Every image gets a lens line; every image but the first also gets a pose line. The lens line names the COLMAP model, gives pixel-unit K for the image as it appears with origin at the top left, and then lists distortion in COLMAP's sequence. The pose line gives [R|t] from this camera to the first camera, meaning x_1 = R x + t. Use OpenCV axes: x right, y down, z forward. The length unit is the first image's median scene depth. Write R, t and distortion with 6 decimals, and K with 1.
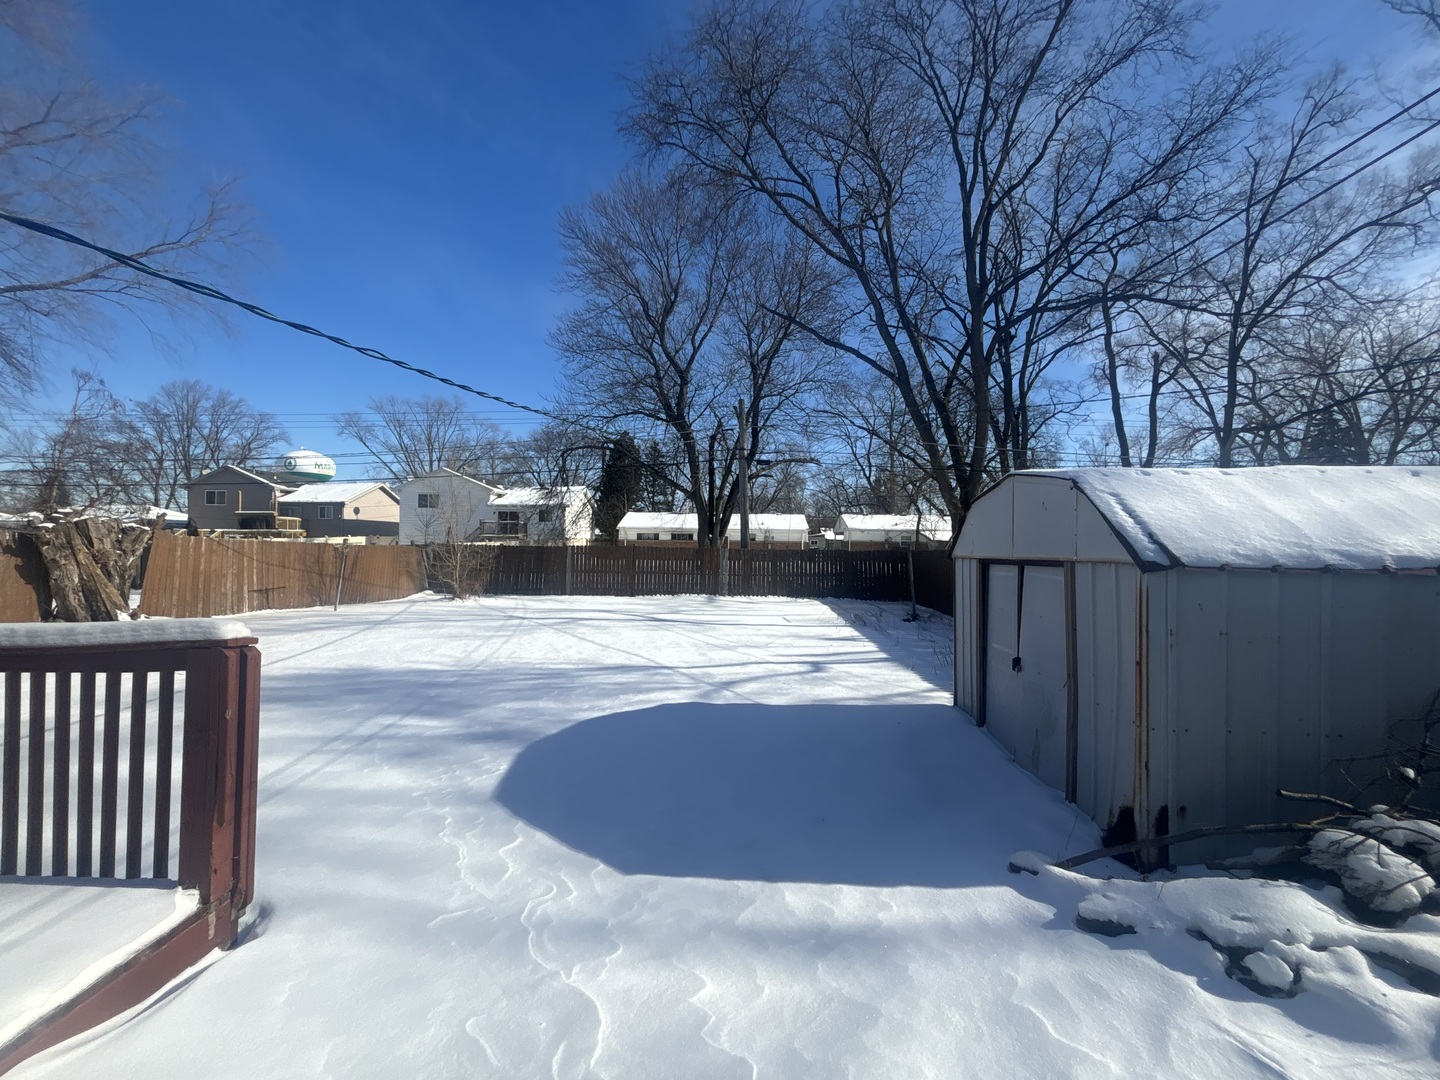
lens RADIAL K [[582.9, 0, 718.5], [0, 582.9, 537.6], [0, 0, 1]] dist [0.002754, 0.000690]
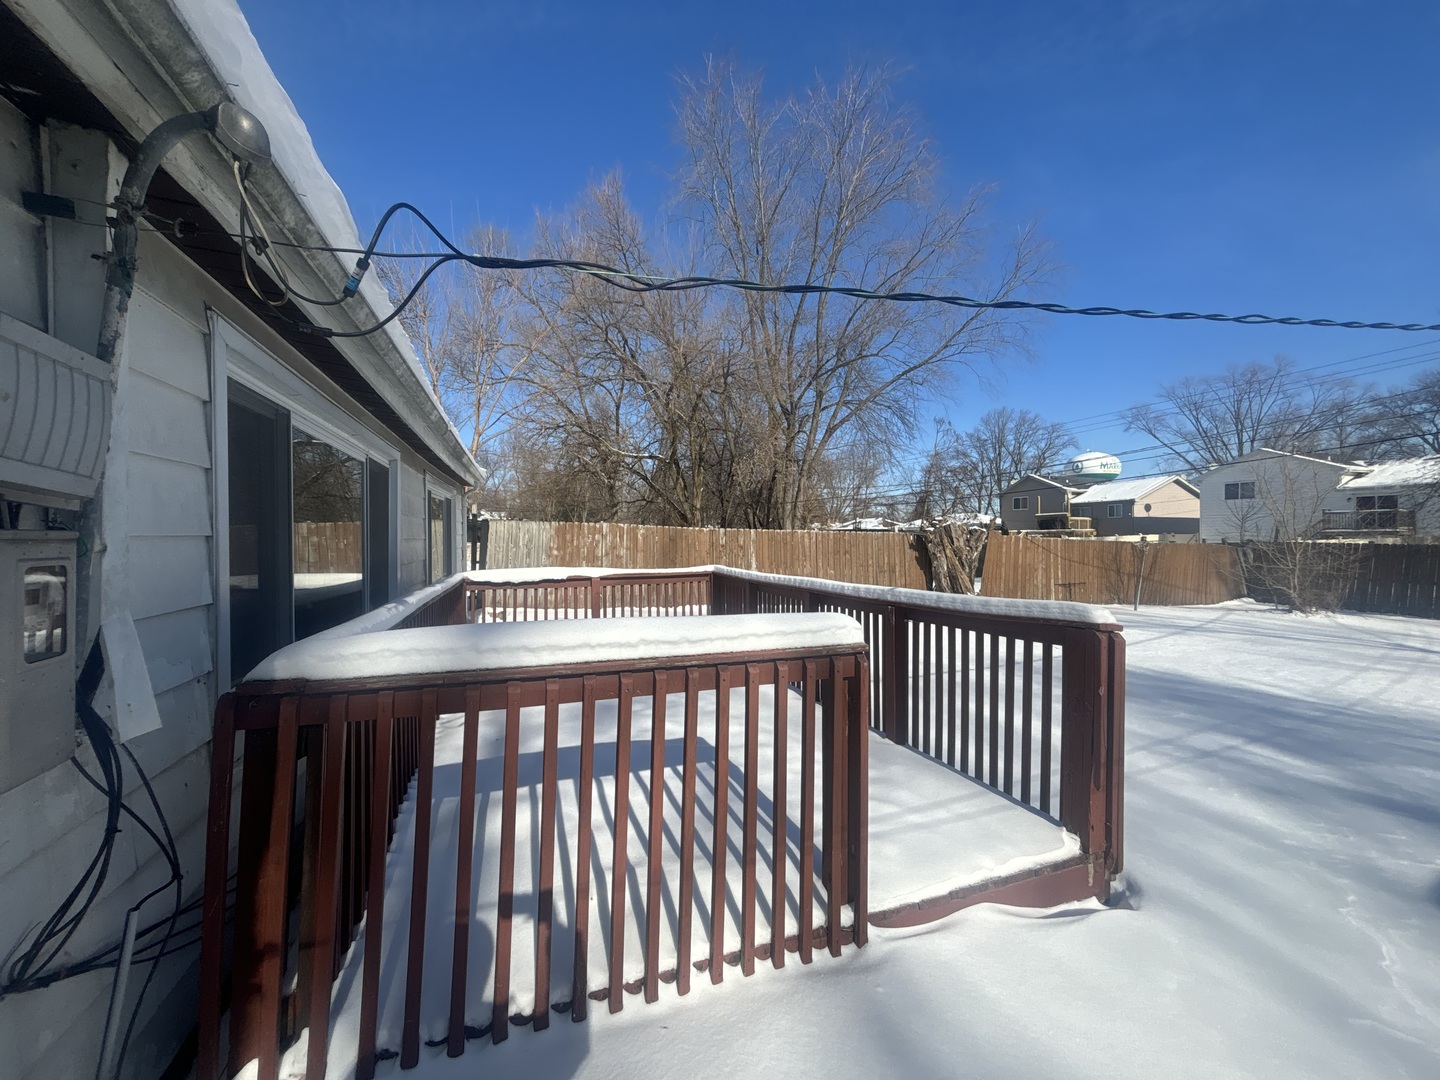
lens RADIAL K [[582.9, 0, 719.6], [0, 582.9, 539.7], [0, 0, 1]] dist [0.002754, 0.000690]
pose [[0.378098, -0.006356, -0.925744, -0.015740], [0.011355, 0.999933, -0.002227, 0.001730], [0.925696, -0.009669, 0.378145, -0.015248]]
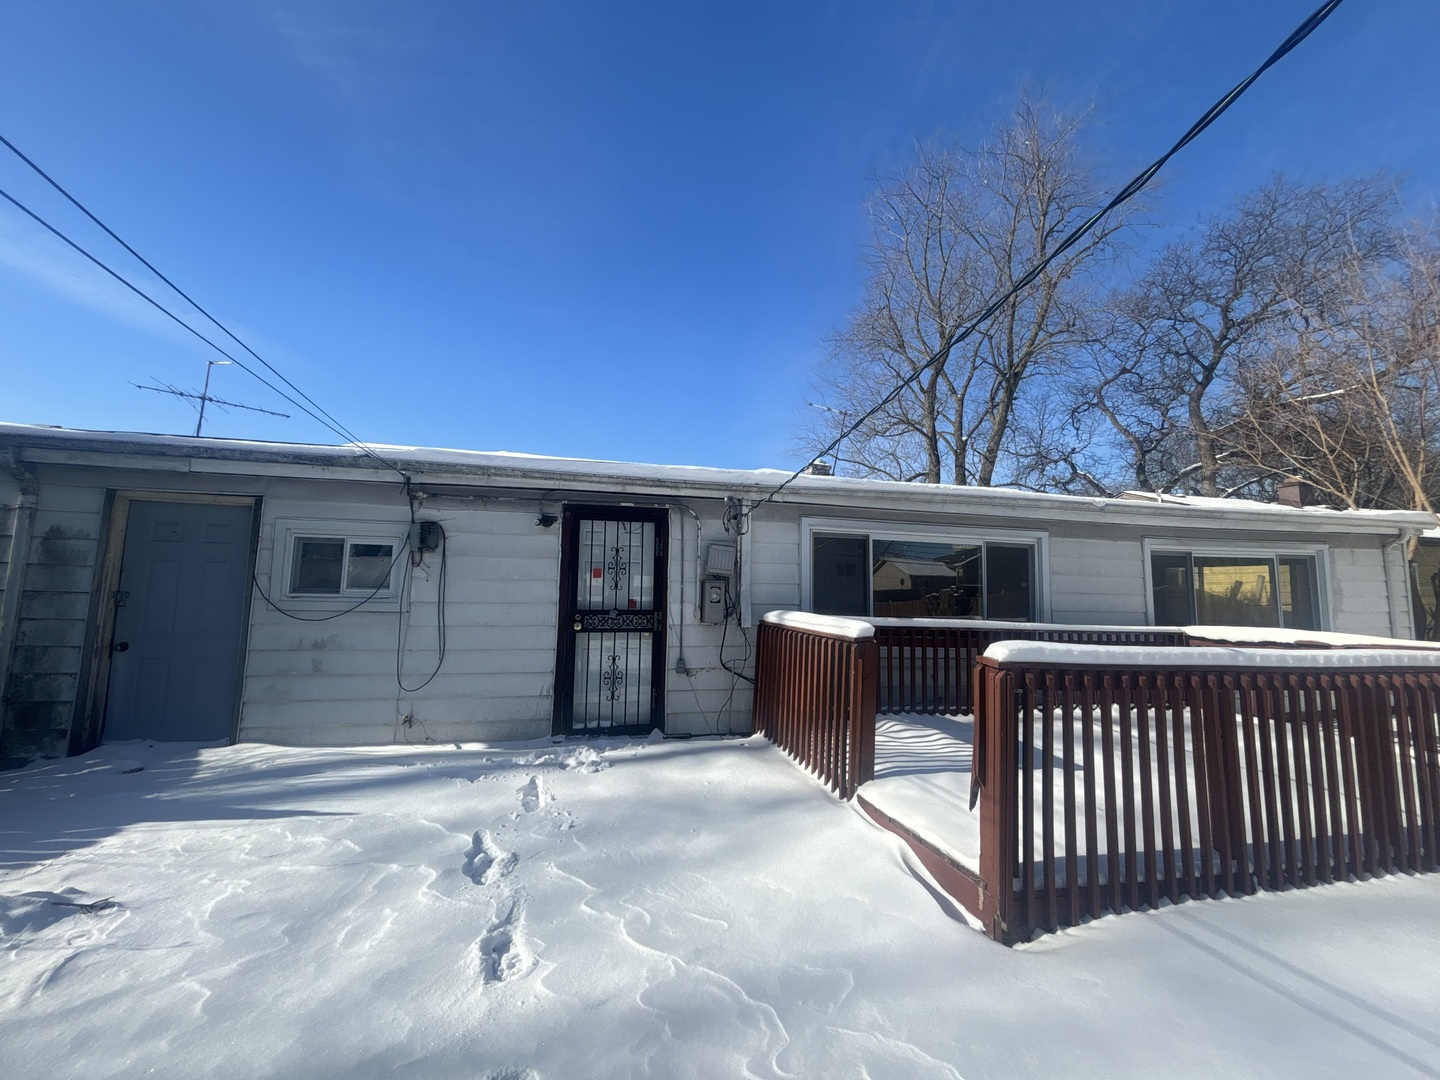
lens RADIAL K [[582.9, 0, 717.8], [0, 582.9, 532.2], [0, 0, 1]] dist [0.002754, 0.000690]
pose [[-0.961213, -0.060568, -0.269074, 0.001062], [-0.028412, 0.992144, -0.121833, 0.015768], [0.274340, -0.109463, -0.955382, 0.372162]]
